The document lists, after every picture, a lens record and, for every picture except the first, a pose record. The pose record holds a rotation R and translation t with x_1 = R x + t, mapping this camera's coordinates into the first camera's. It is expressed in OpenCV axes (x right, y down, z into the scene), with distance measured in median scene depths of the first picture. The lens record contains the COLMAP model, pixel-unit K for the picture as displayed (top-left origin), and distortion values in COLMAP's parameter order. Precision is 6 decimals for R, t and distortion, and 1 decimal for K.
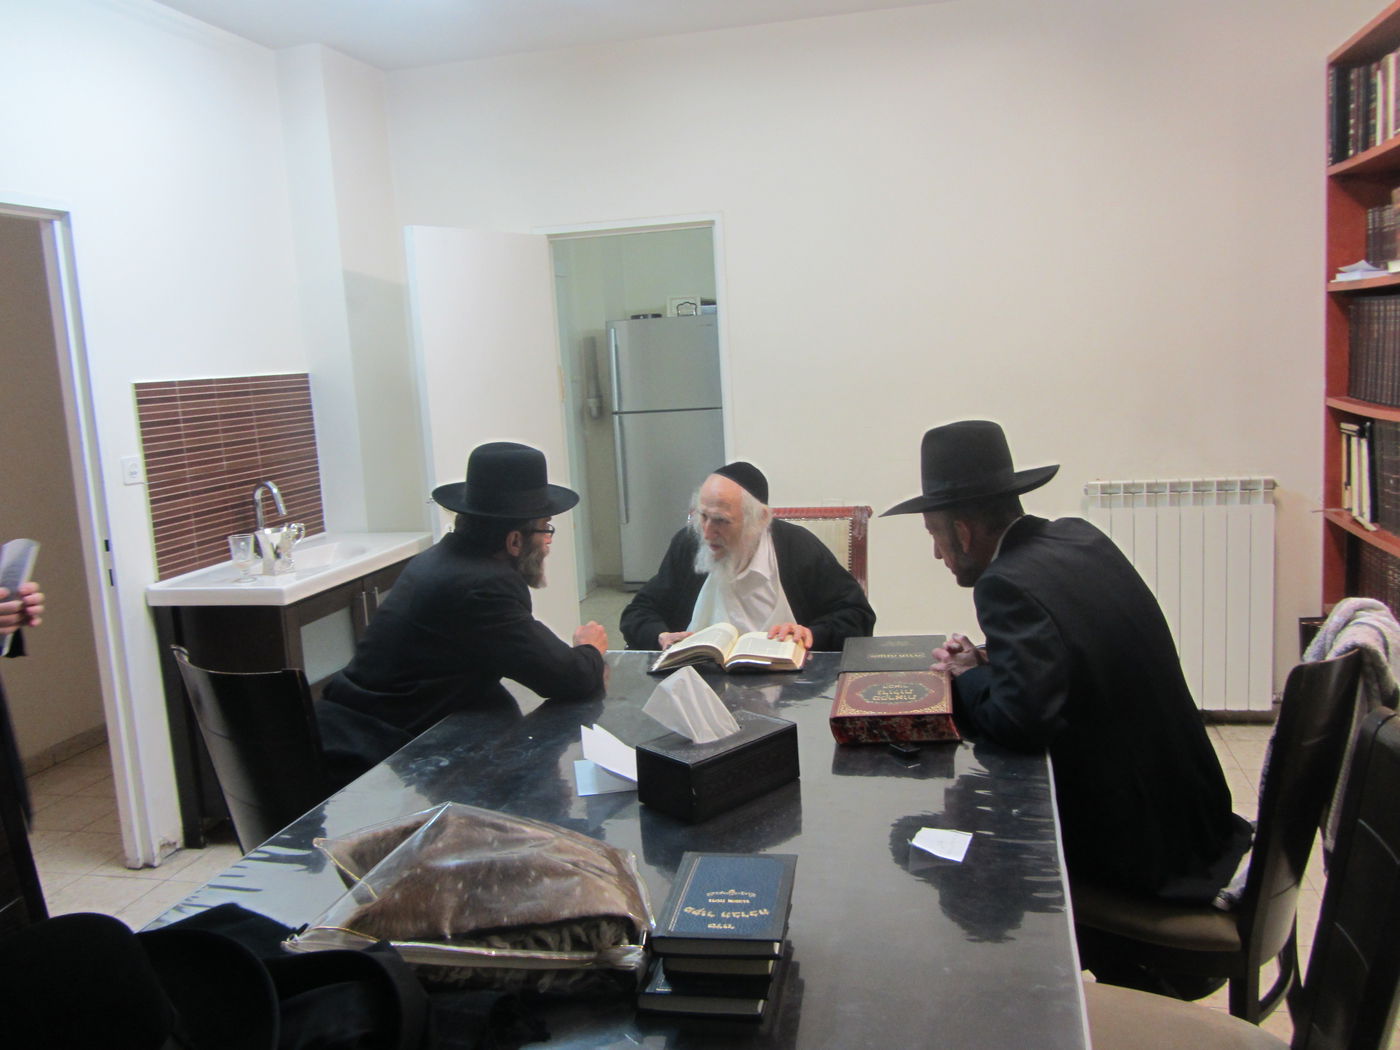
lens RADIAL K [[1191.9, 0, 700.0], [0, 1191.9, 525.0], [0, 0, 1]] dist [-0.013709, 0.000985]
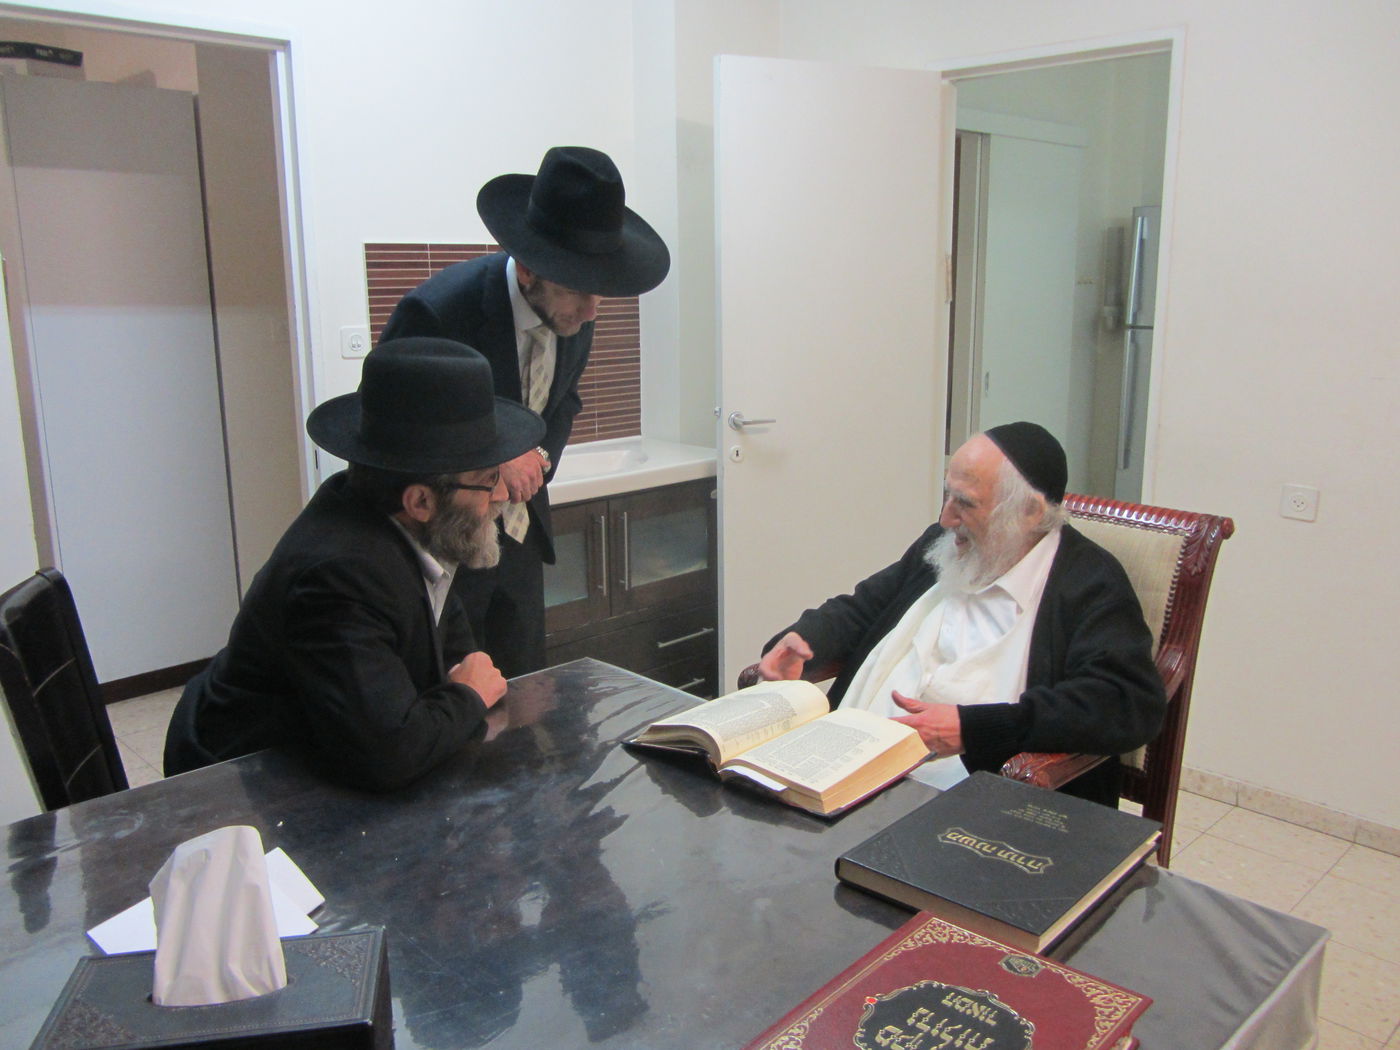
lens RADIAL K [[1168.8, 0, 700.0], [0, 1168.8, 525.0], [0, 0, 1]] dist [-0.024418, 0.012431]
pose [[0.839852, 0.166586, -0.516621, 0.301432], [-0.120423, 0.985208, 0.121917, -0.069061], [0.529288, -0.040179, 0.847490, 0.553097]]
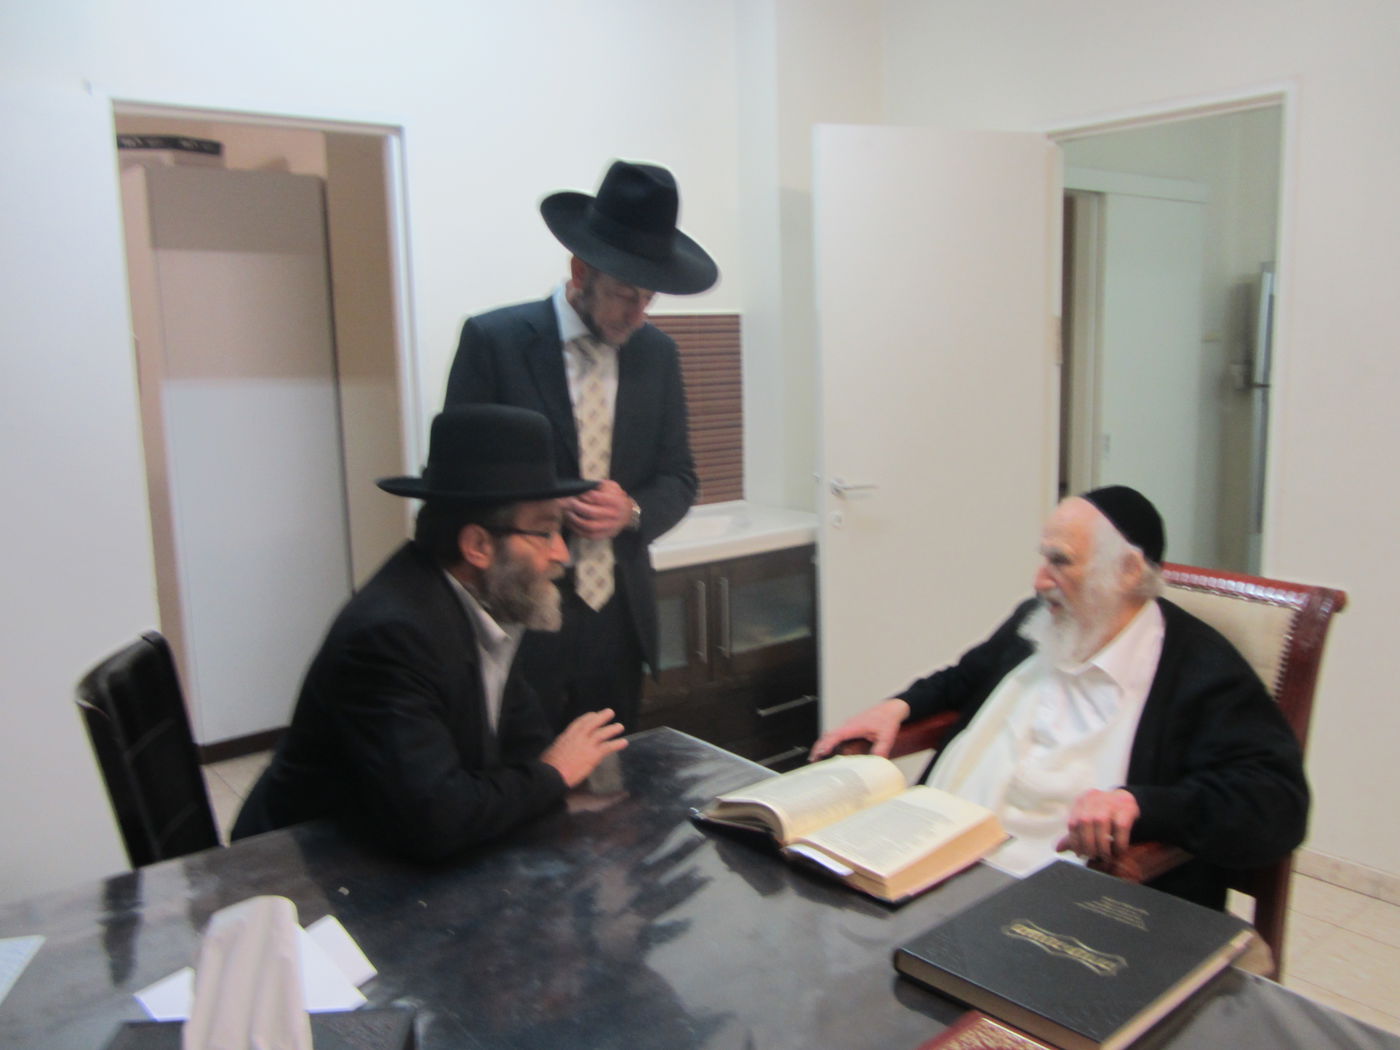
lens RADIAL K [[1168.8, 0, 700.0], [0, 1168.8, 525.0], [0, 0, 1]] dist [-0.024418, 0.012431]
pose [[0.777653, 0.139497, -0.613022, 0.322574], [-0.112754, 0.990209, 0.082294, -0.076689], [0.618500, 0.005124, 0.785768, 0.577062]]
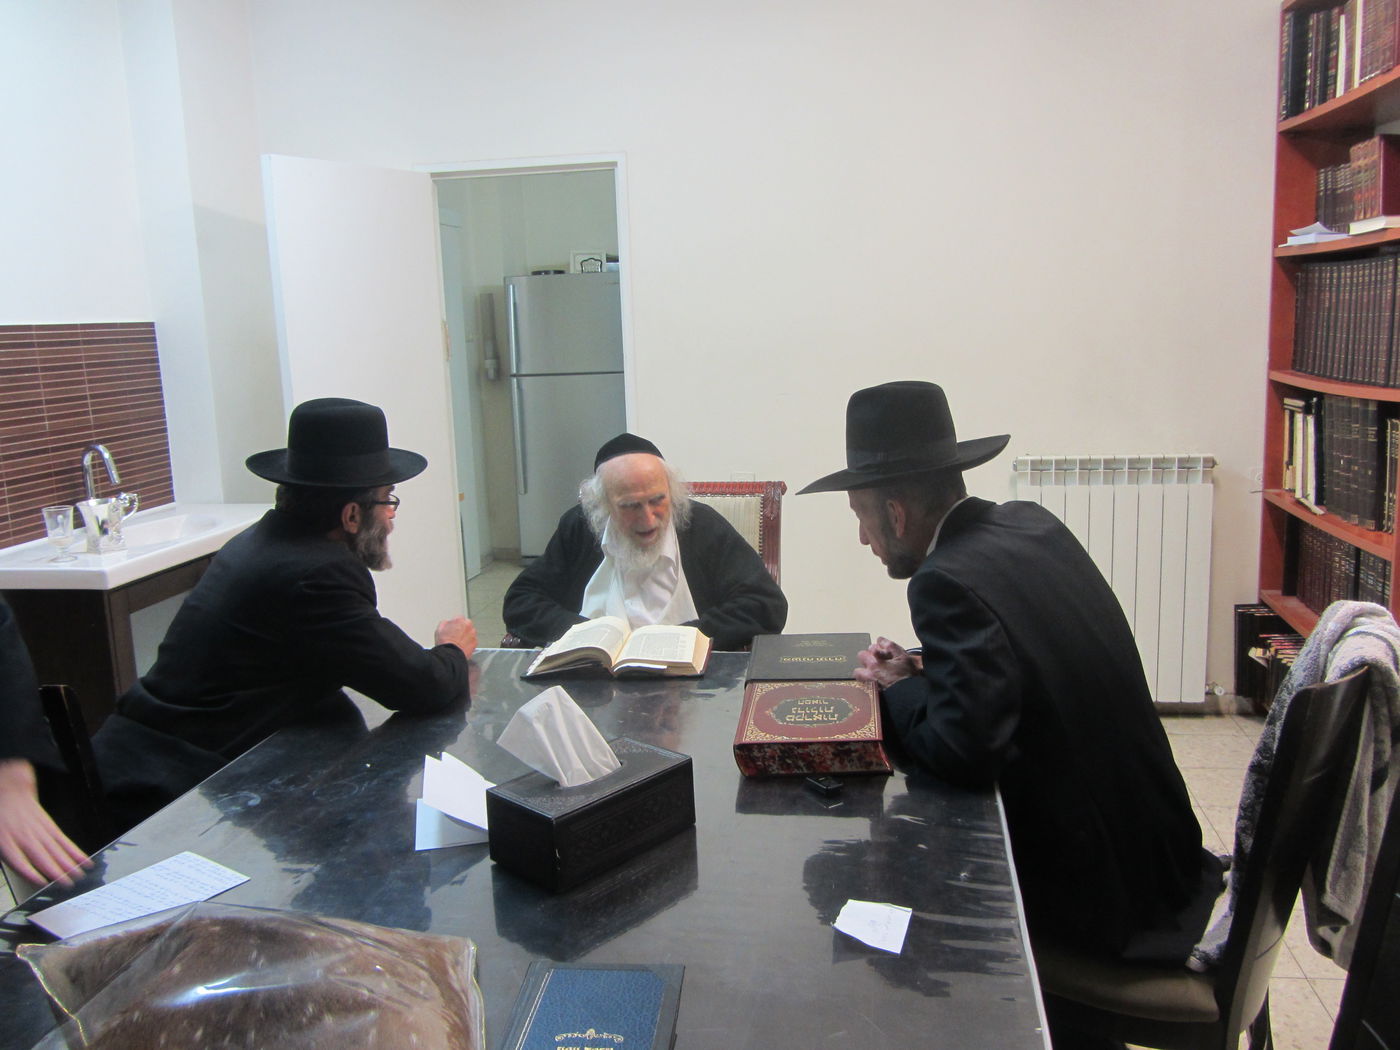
lens RADIAL K [[1191.9, 0, 700.0], [0, 1191.9, 525.0], [0, 0, 1]] dist [-0.013709, 0.000985]
pose [[0.997243, 0.008739, 0.073683, 0.019701], [-0.010682, 0.999604, 0.026018, -0.008060], [-0.073427, -0.026733, 0.996942, 0.155672]]
